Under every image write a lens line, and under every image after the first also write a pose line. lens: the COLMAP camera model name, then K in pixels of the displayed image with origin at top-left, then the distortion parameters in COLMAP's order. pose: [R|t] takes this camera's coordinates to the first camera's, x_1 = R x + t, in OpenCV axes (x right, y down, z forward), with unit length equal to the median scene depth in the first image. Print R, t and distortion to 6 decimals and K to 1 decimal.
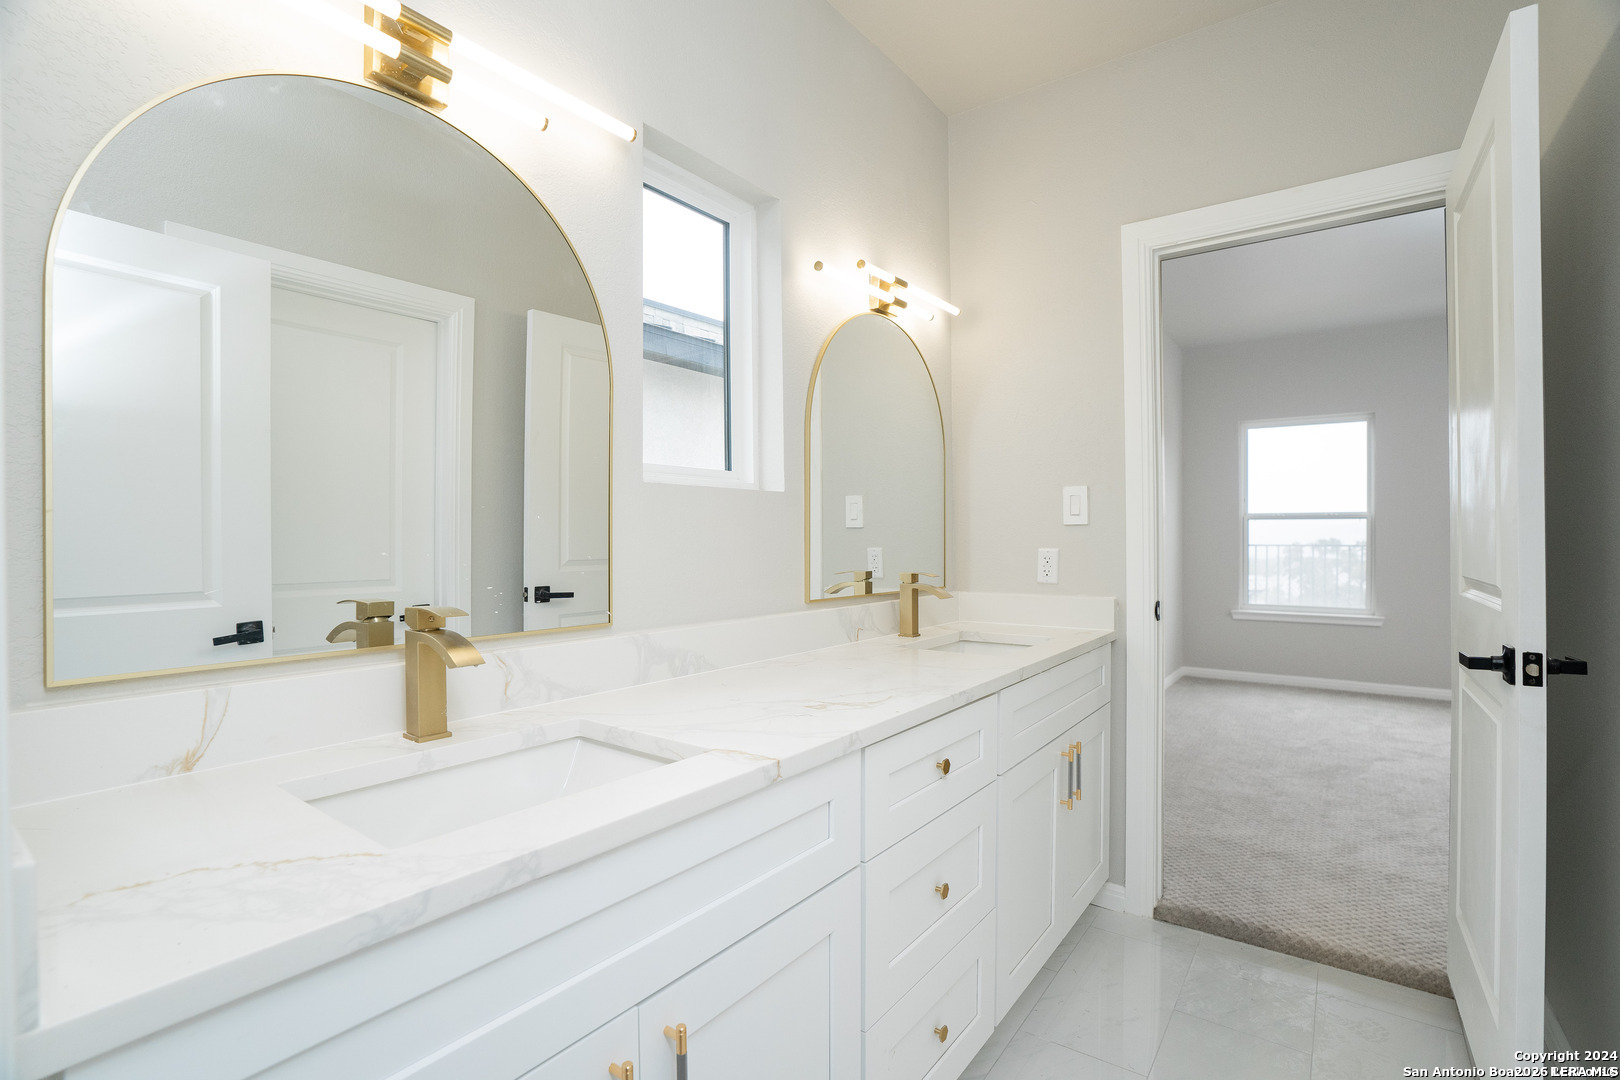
lens RADIAL K [[758.0, 0, 812.4], [0, 758.0, 537.8], [0, 0, 1]] dist [0.030605, 0.000611]
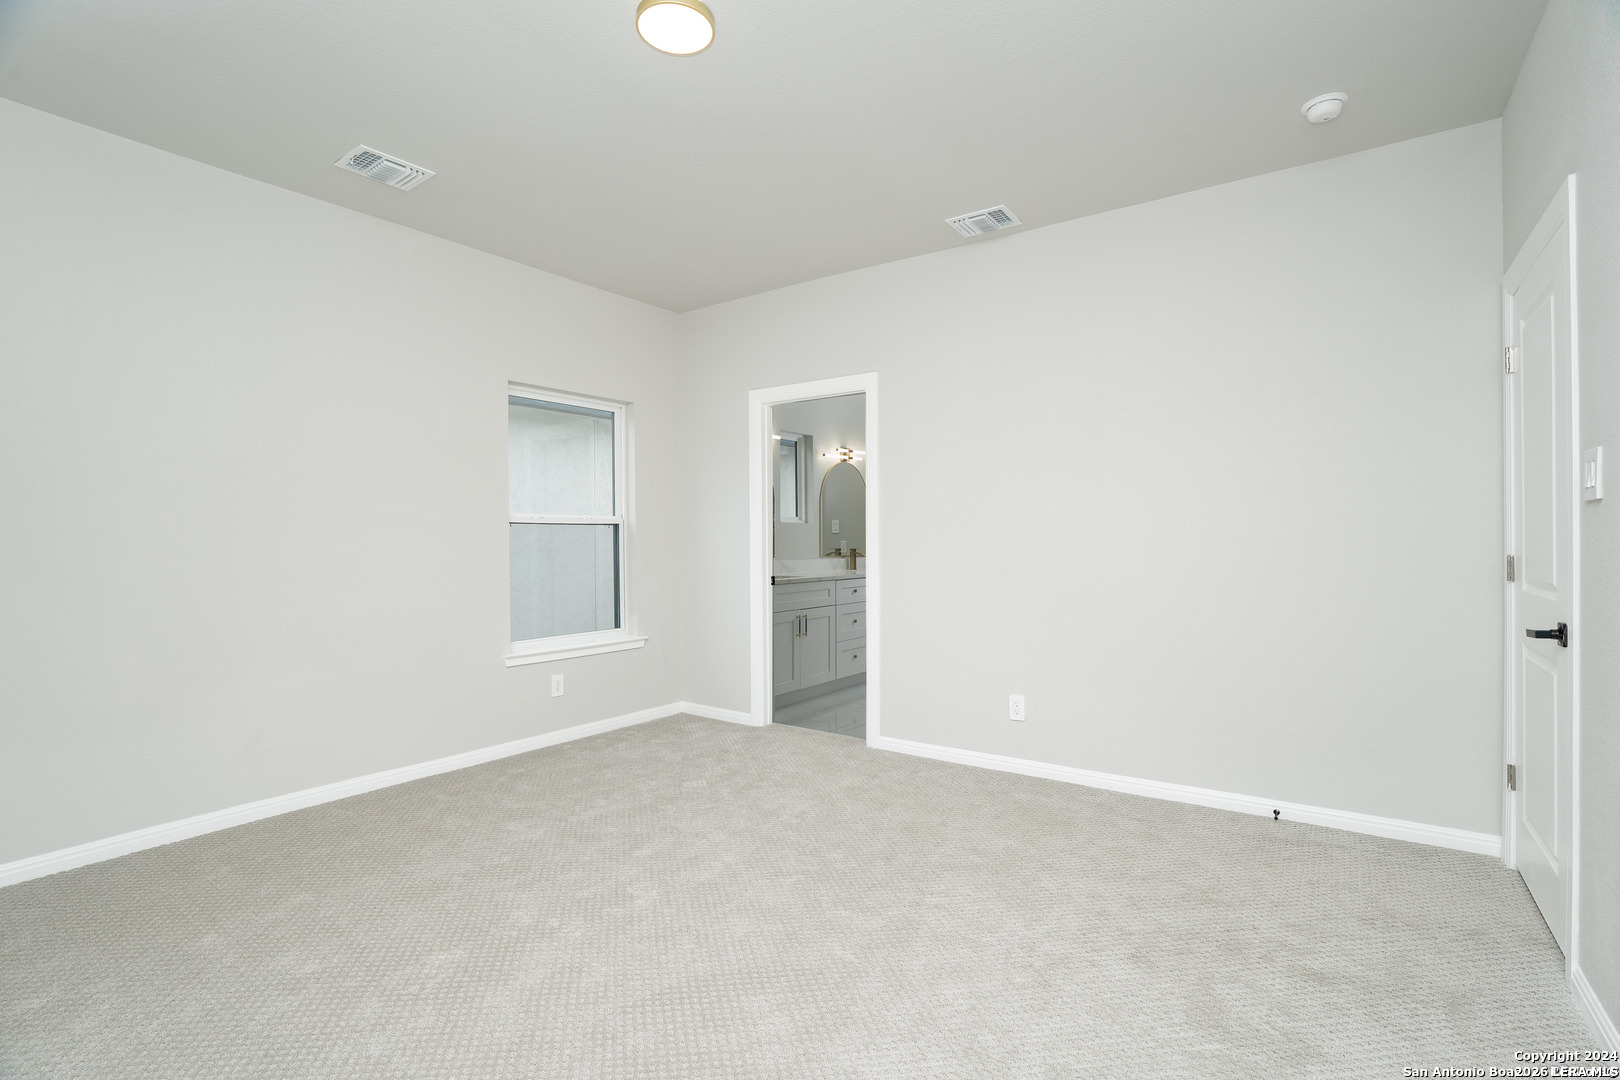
lens RADIAL K [[758.0, 0, 807.5], [0, 758.0, 536.1], [0, 0, 1]] dist [0.030605, 0.000611]
pose [[0.999891, 0.004381, 0.014065, -0.096154], [-0.004416, 0.999987, 0.002489, -0.013104], [-0.014054, -0.002551, 0.999898, -2.035565]]
